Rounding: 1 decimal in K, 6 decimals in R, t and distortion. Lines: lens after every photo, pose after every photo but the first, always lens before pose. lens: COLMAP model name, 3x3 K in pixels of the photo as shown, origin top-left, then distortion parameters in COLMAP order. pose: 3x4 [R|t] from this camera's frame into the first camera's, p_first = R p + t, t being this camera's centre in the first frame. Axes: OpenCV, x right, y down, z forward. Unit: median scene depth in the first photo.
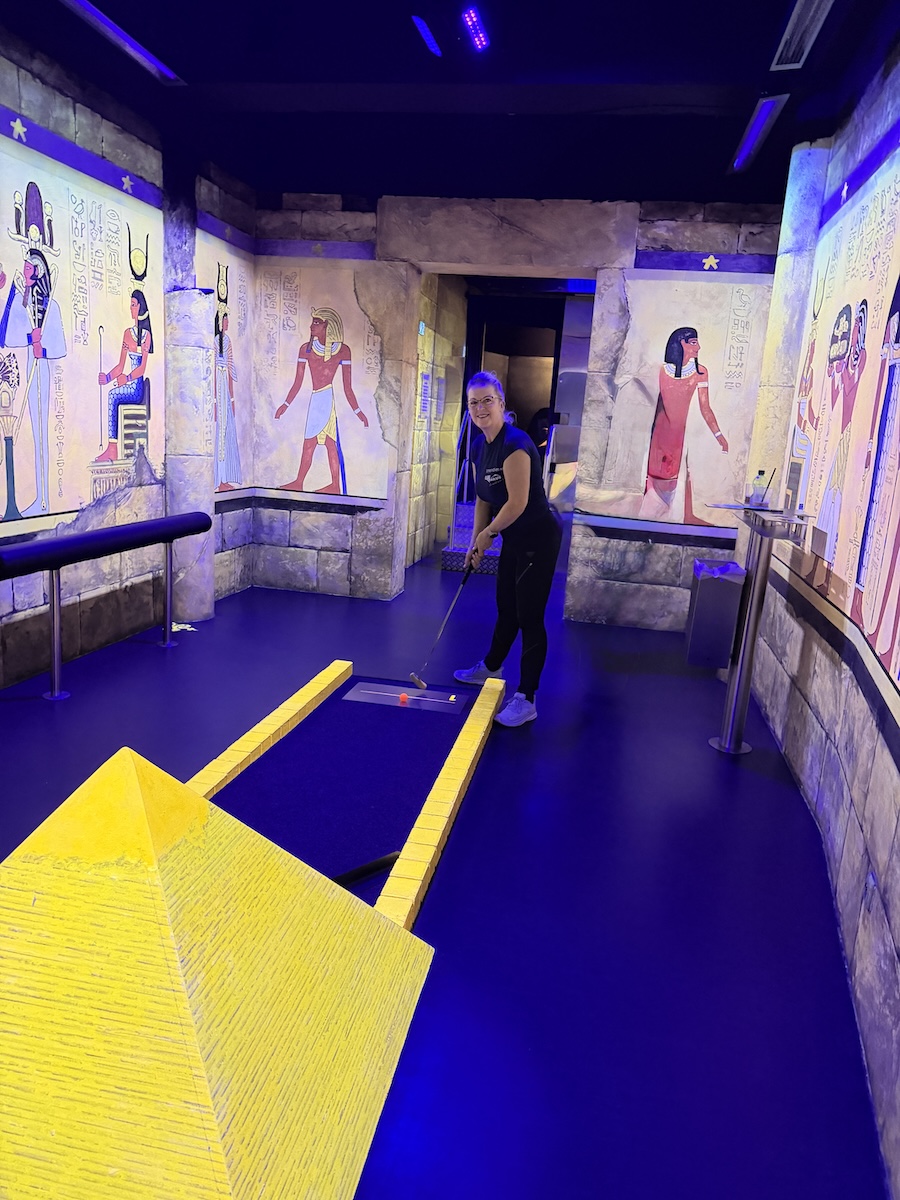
lens RADIAL K [[837.2, 0, 466.1], [0, 837.2, 594.3], [0, 0, 1]] dist [0.129463, -0.222847]
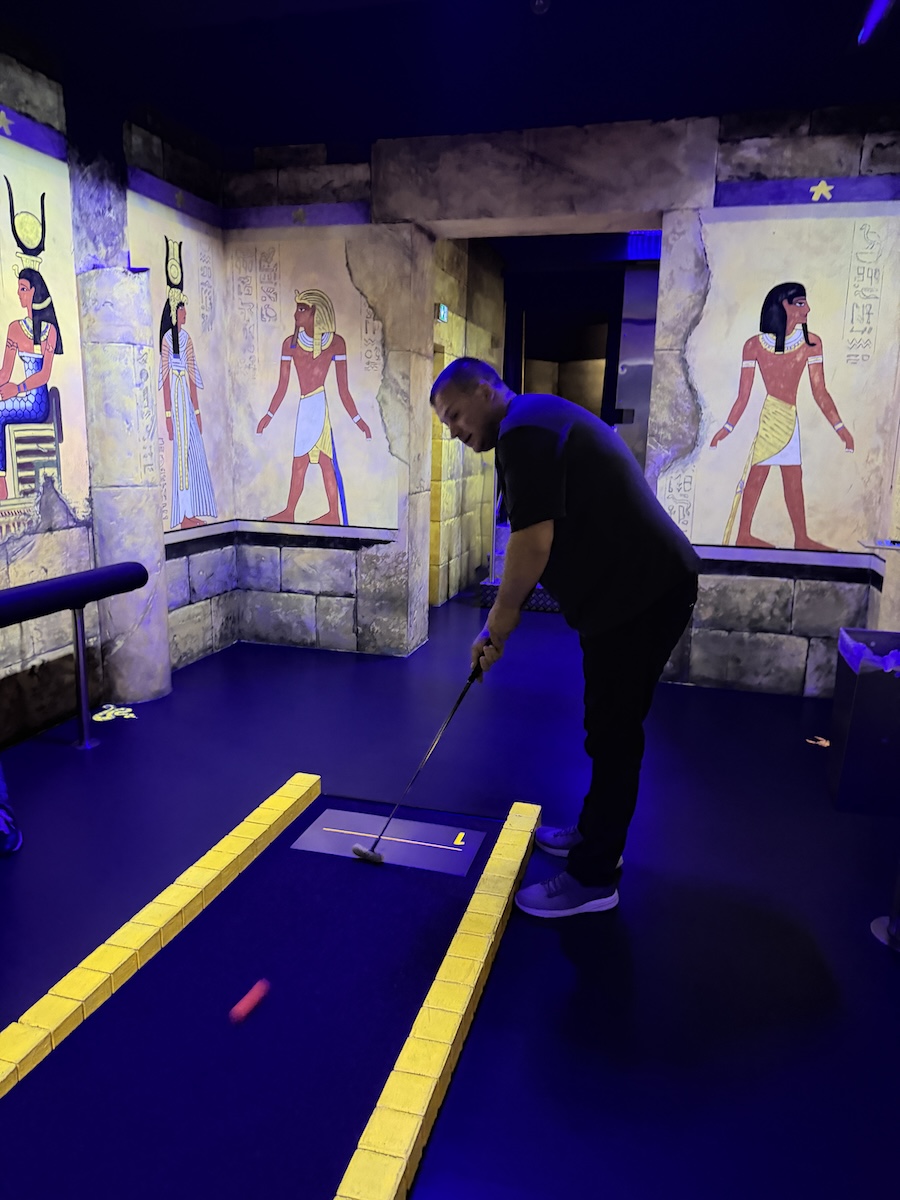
lens RADIAL K [[892.1, 0, 450.0], [0, 892.1, 600.0], [0, 0, 1]] dist [0.088082, -0.121122]
pose [[0.995291, -0.028876, -0.092532, 0.032582], [0.027639, 0.999511, -0.014617, -0.037892], [0.092909, 0.011990, 0.995602, 0.200559]]
